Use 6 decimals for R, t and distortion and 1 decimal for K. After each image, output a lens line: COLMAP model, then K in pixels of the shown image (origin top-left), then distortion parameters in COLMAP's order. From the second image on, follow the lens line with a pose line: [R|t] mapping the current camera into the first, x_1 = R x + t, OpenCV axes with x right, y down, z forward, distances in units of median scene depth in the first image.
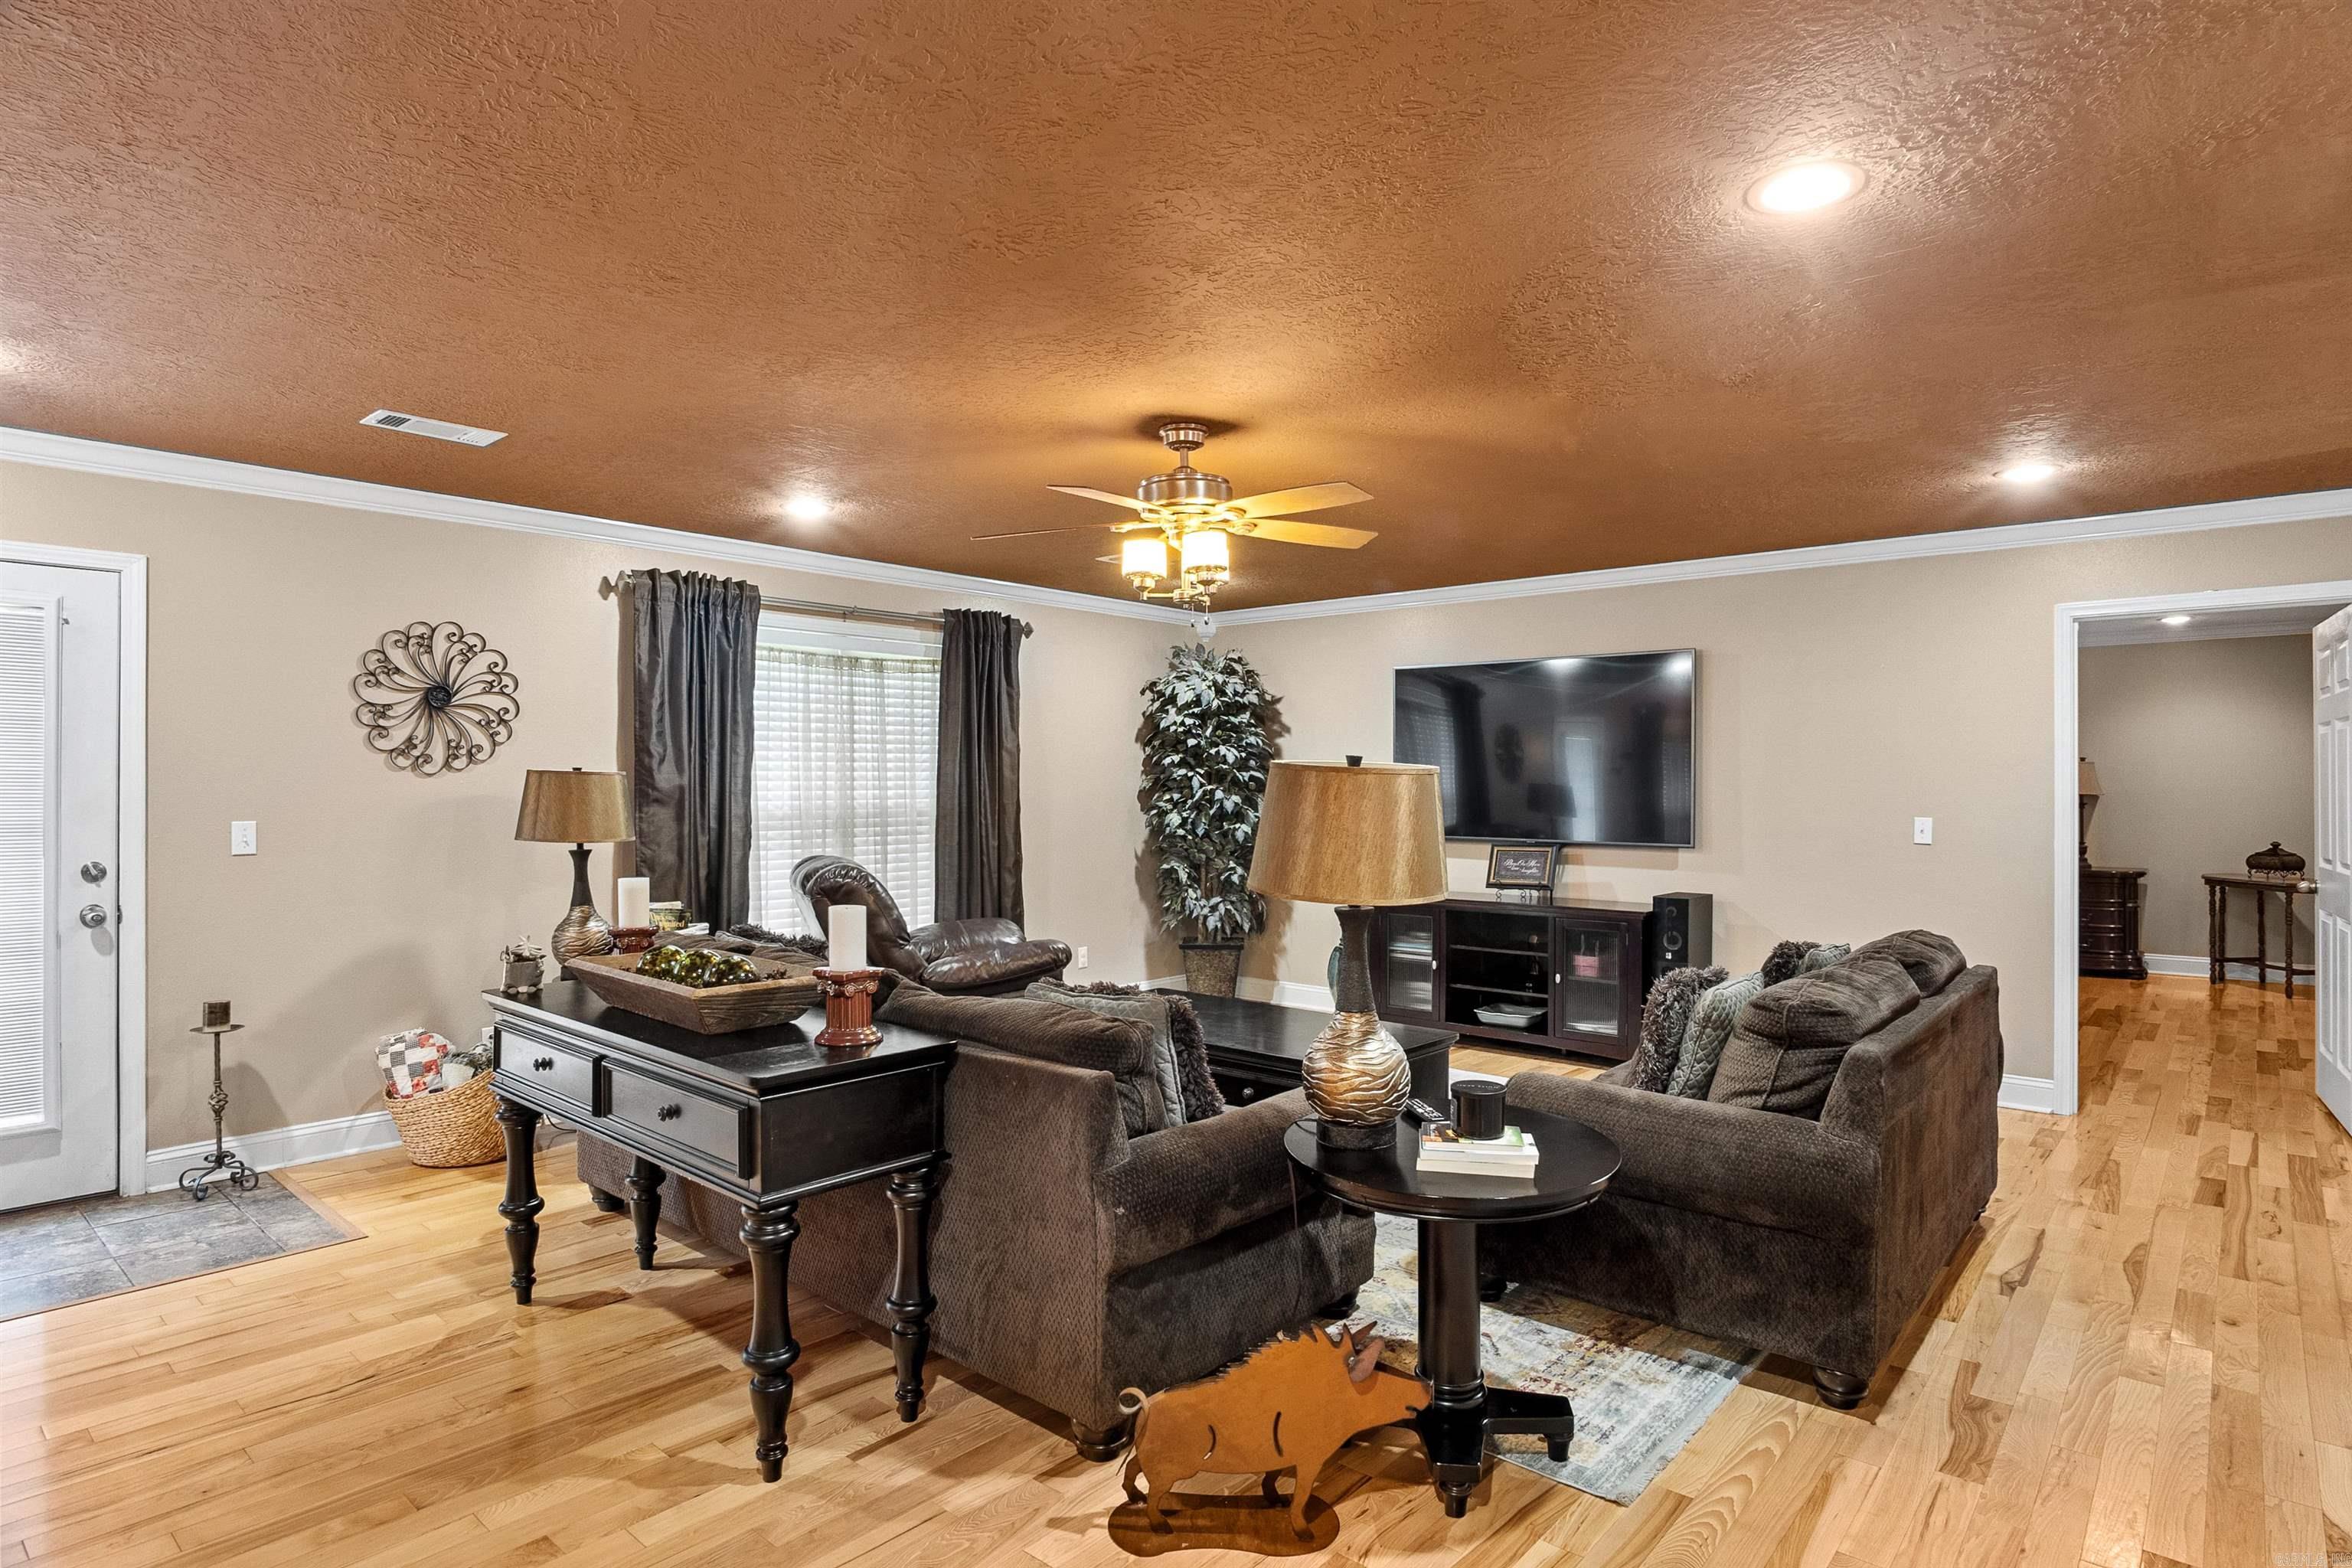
lens RADIAL K [[1264.6, 0, 1178.2], [0, 1264.6, 780.5], [0, 0, 1]] dist [-0.025142, 0.006696]
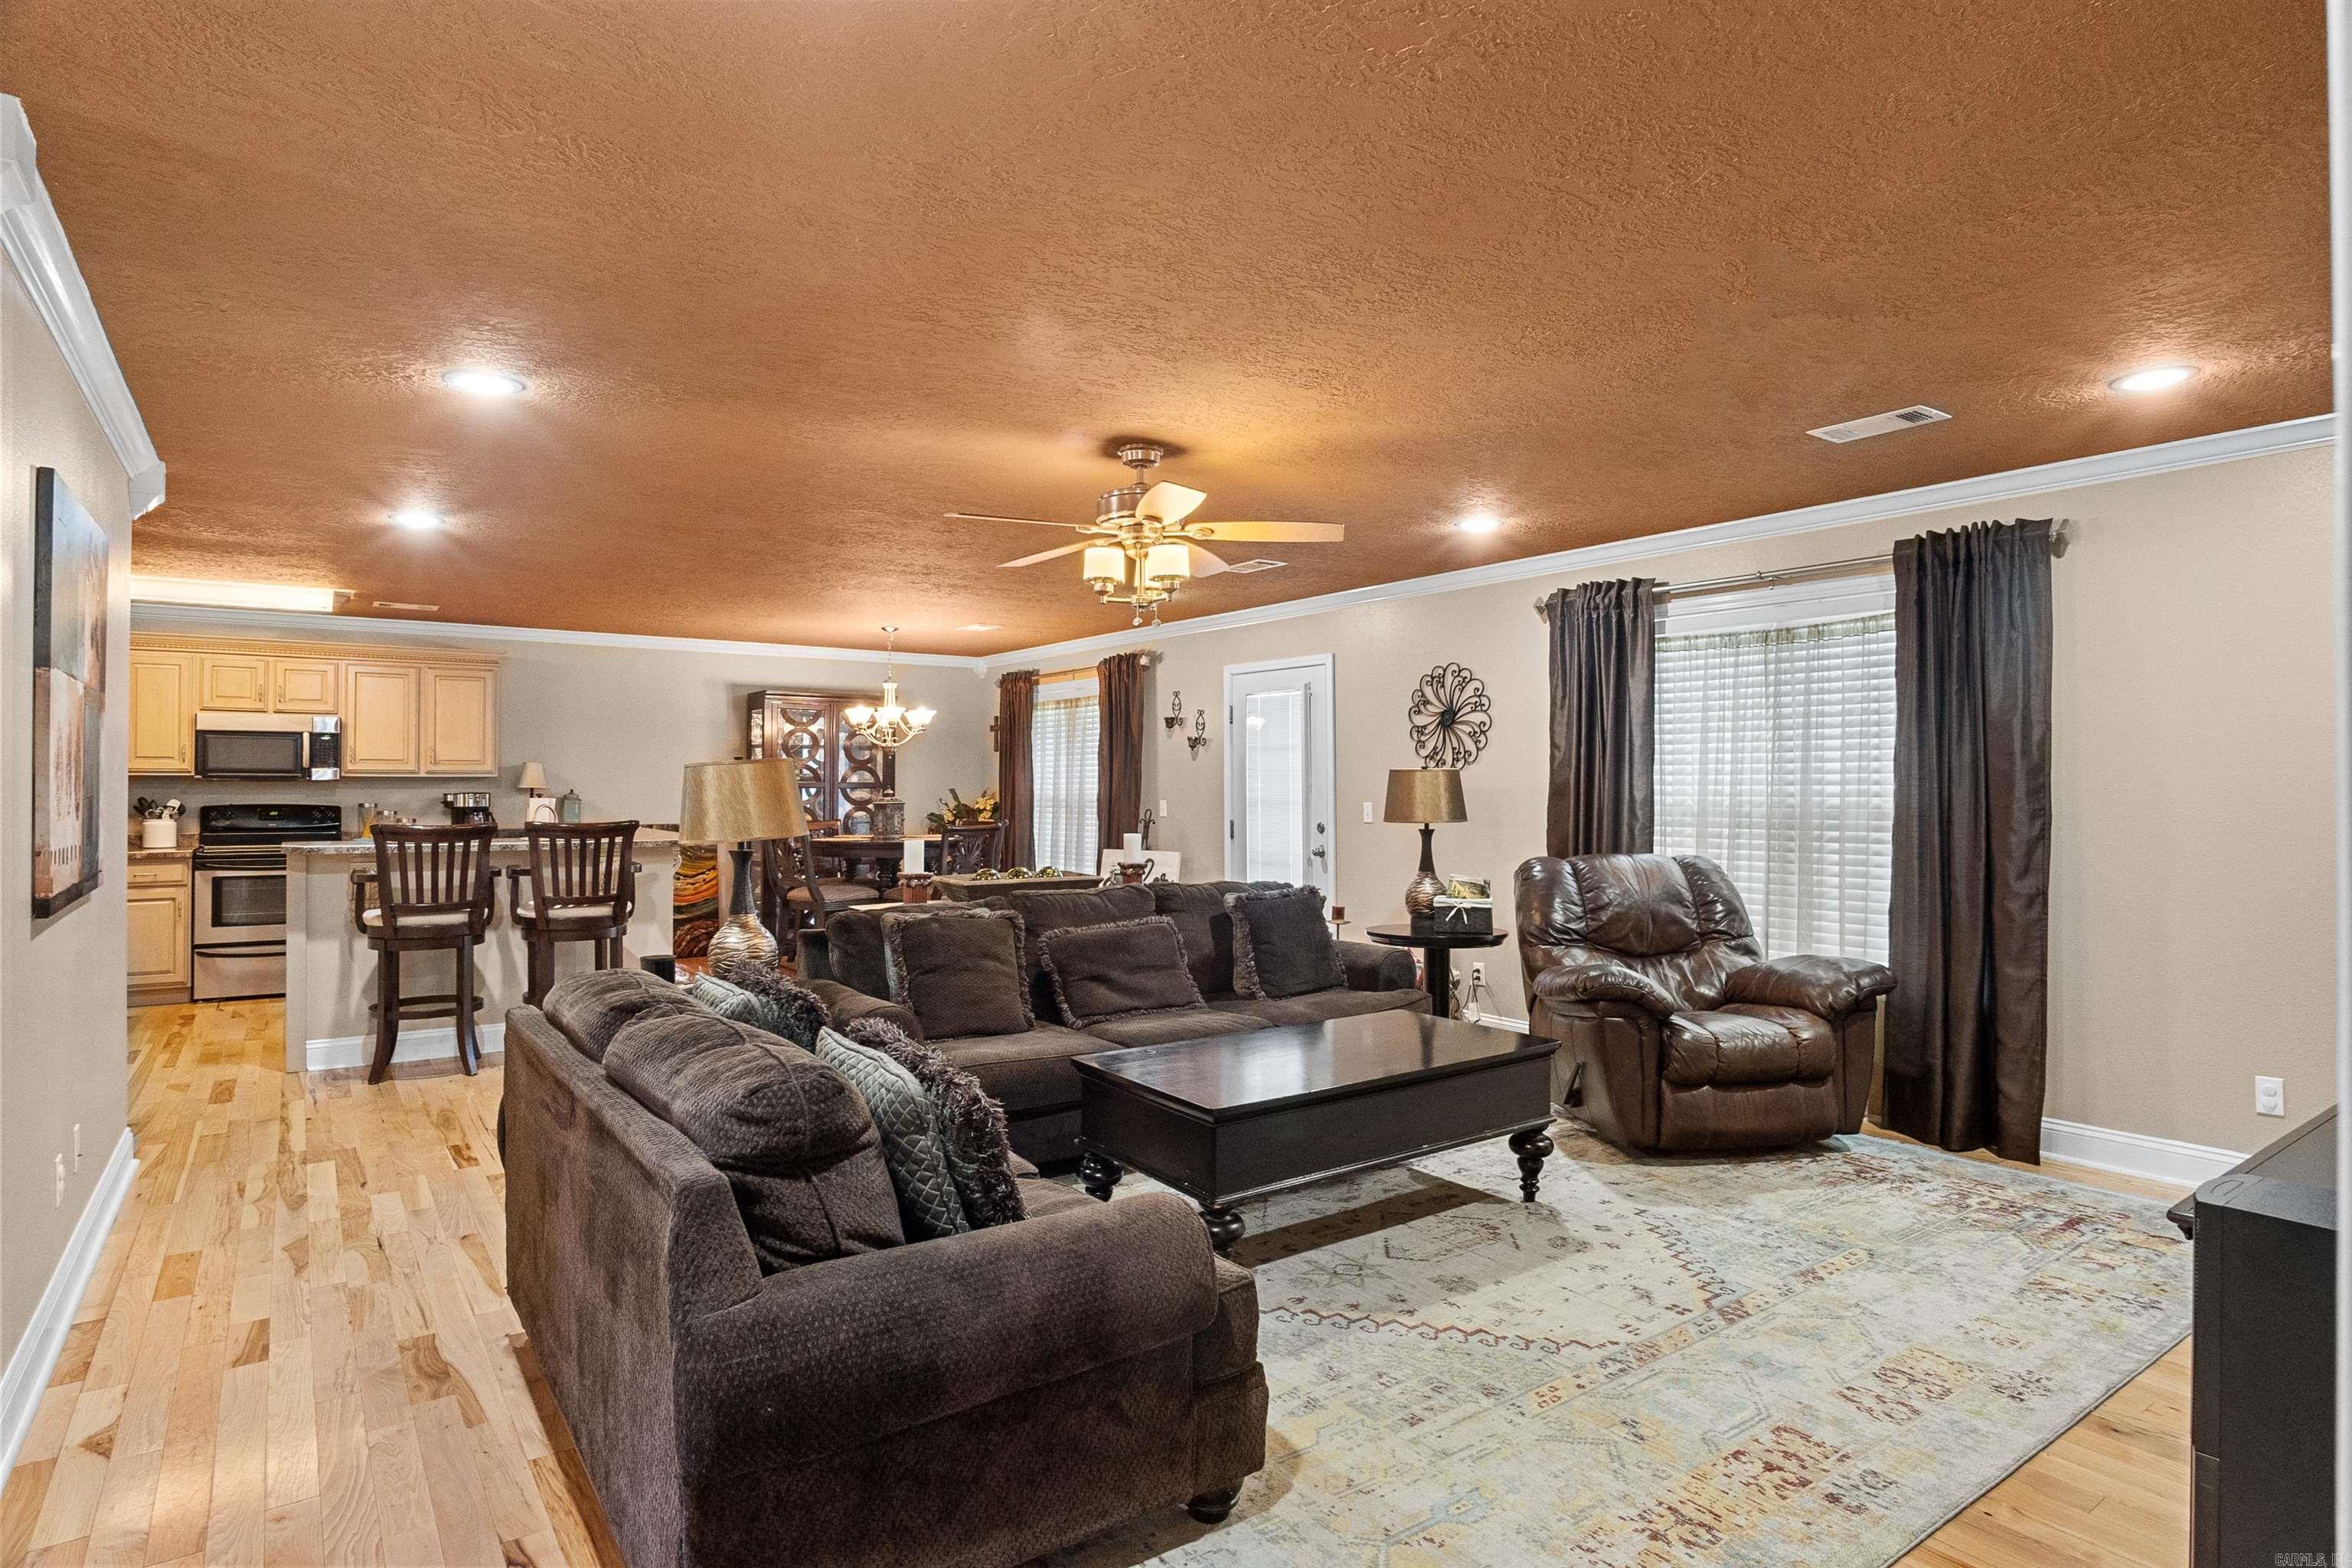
lens RADIAL K [[1264.6, 0, 1170.9], [0, 1264.6, 779.7], [0, 0, 1]] dist [-0.025142, 0.006696]
pose [[-0.244901, -0.007401, -0.969520, 0.821639], [-0.002880, 0.999972, -0.006905, 0.012747], [0.969544, 0.001101, -0.244916, 1.012683]]
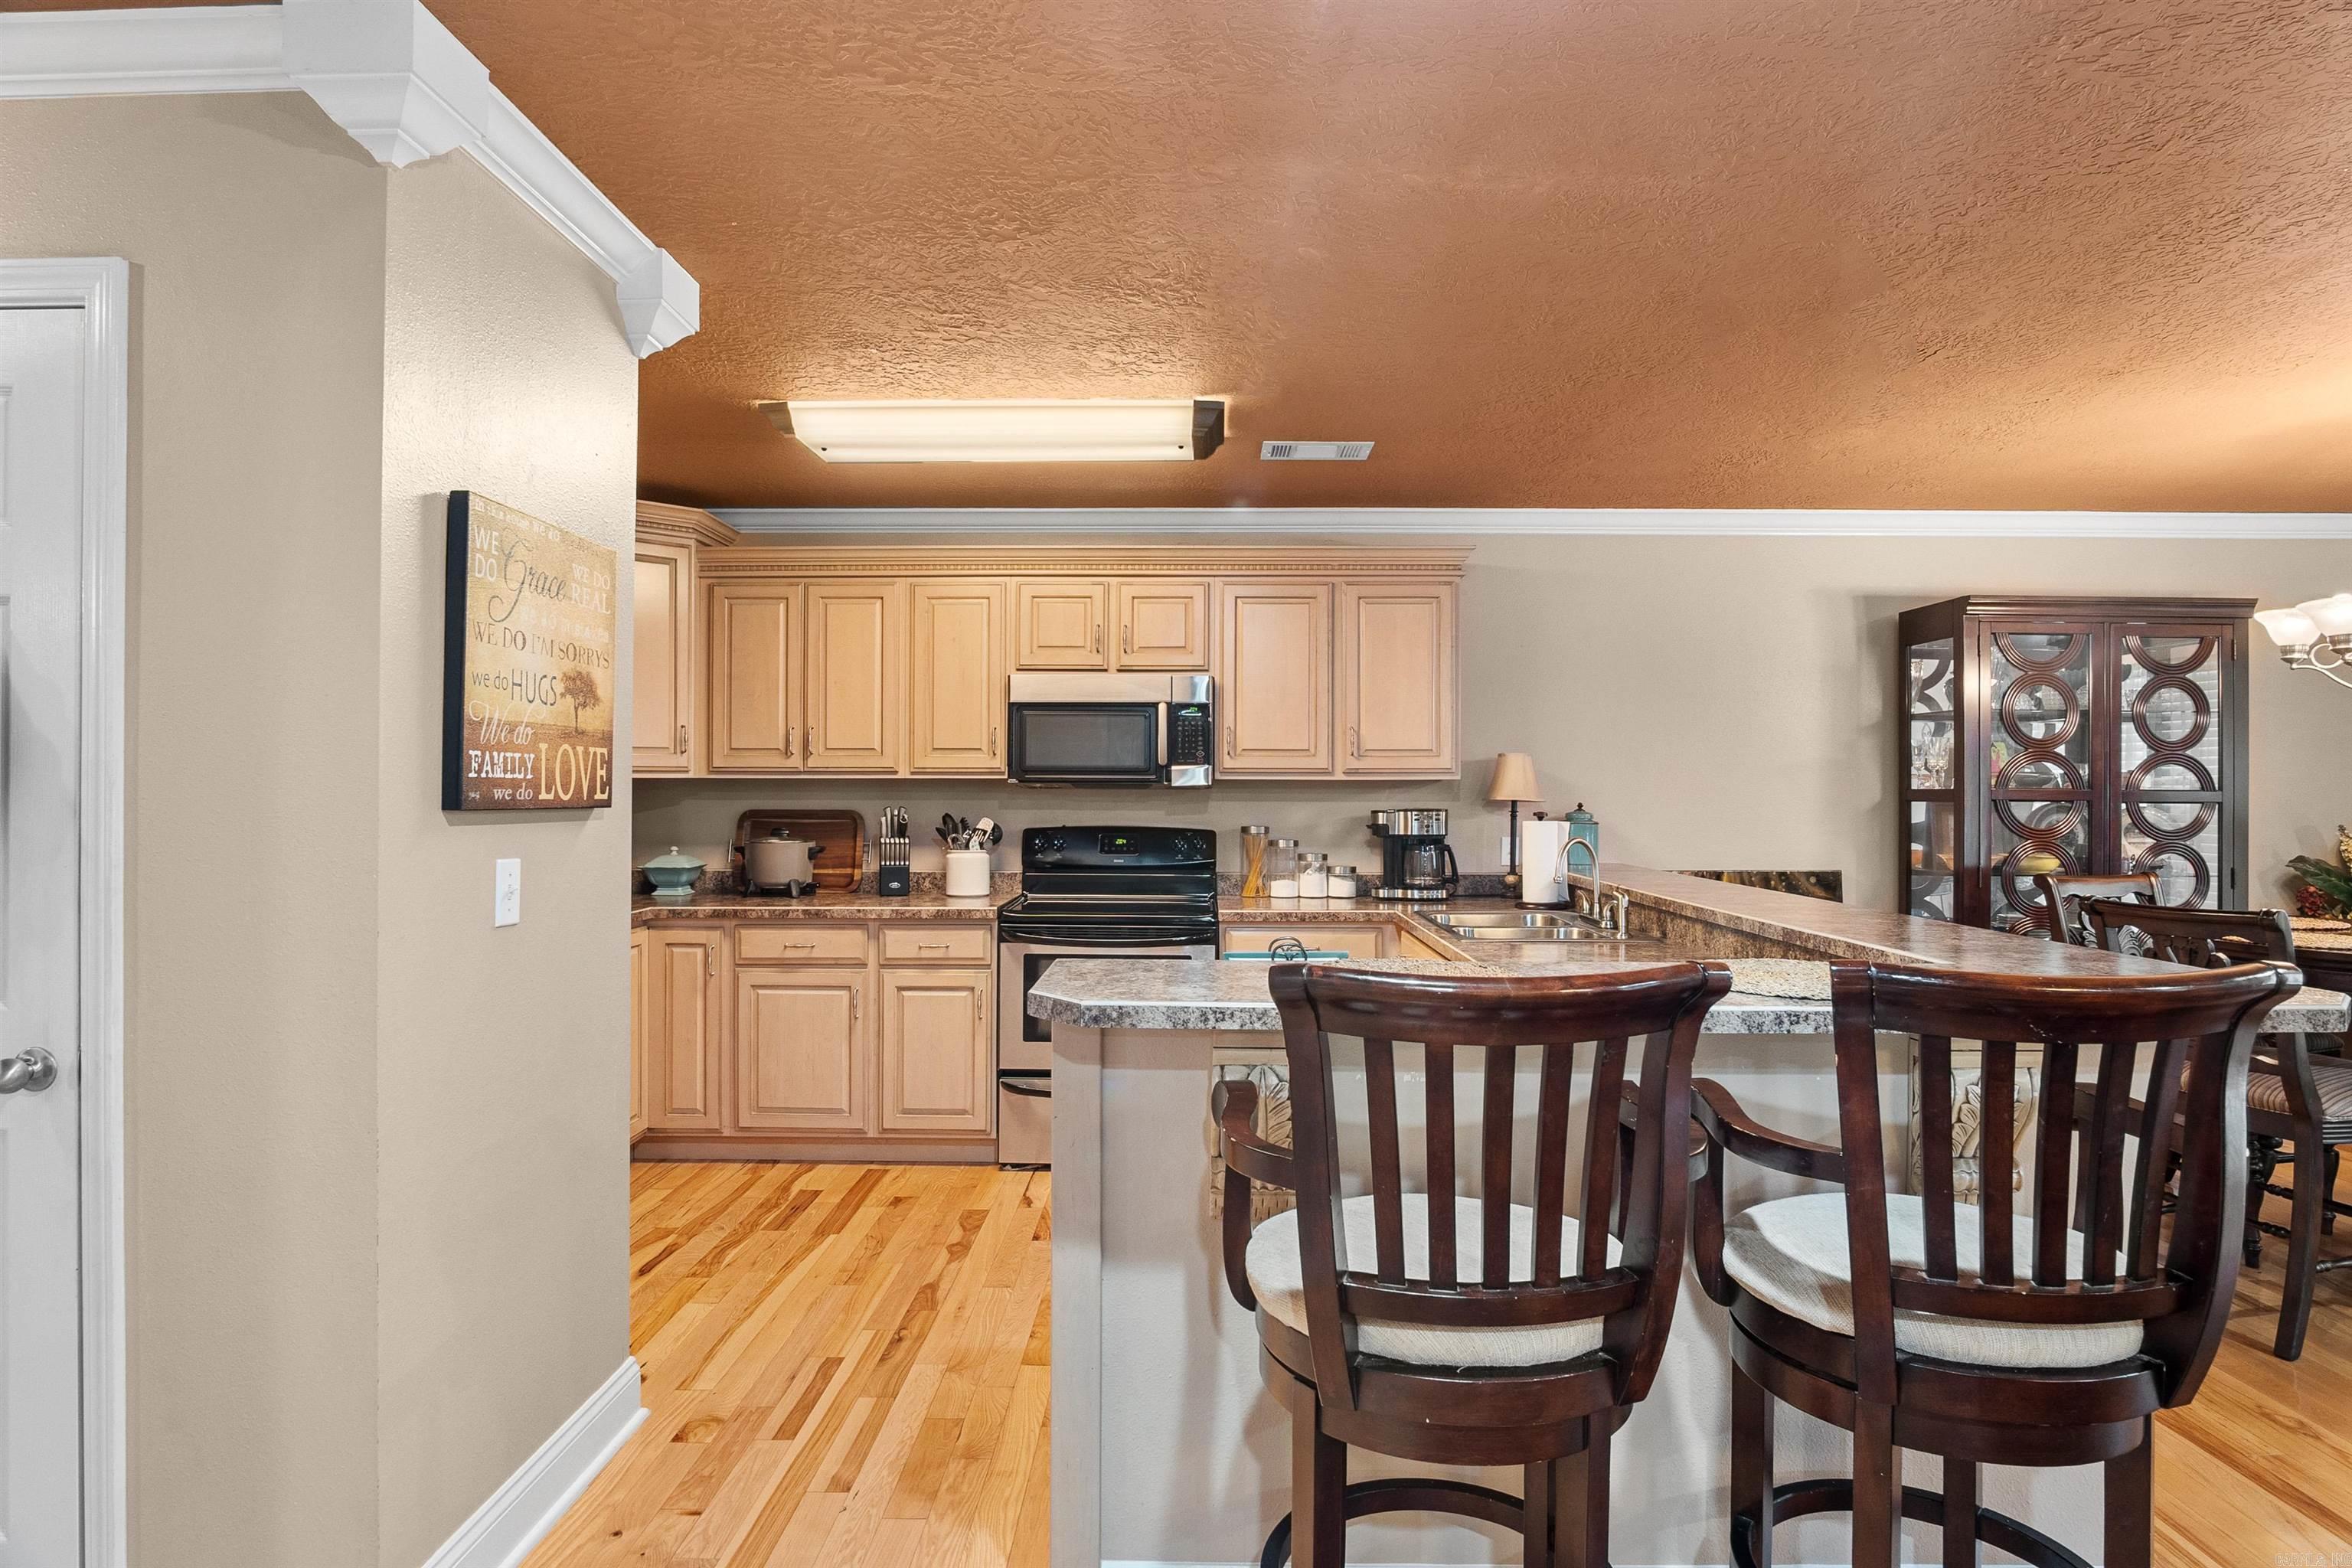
lens RADIAL K [[1264.6, 0, 1181.6], [0, 1264.6, 781.6], [0, 0, 1]] dist [-0.025142, 0.006696]
pose [[-0.765985, -0.007038, -0.642820, 0.483764], [-0.005029, 0.999975, -0.004956, 0.009581], [0.642839, -0.000563, -0.766001, 0.650620]]
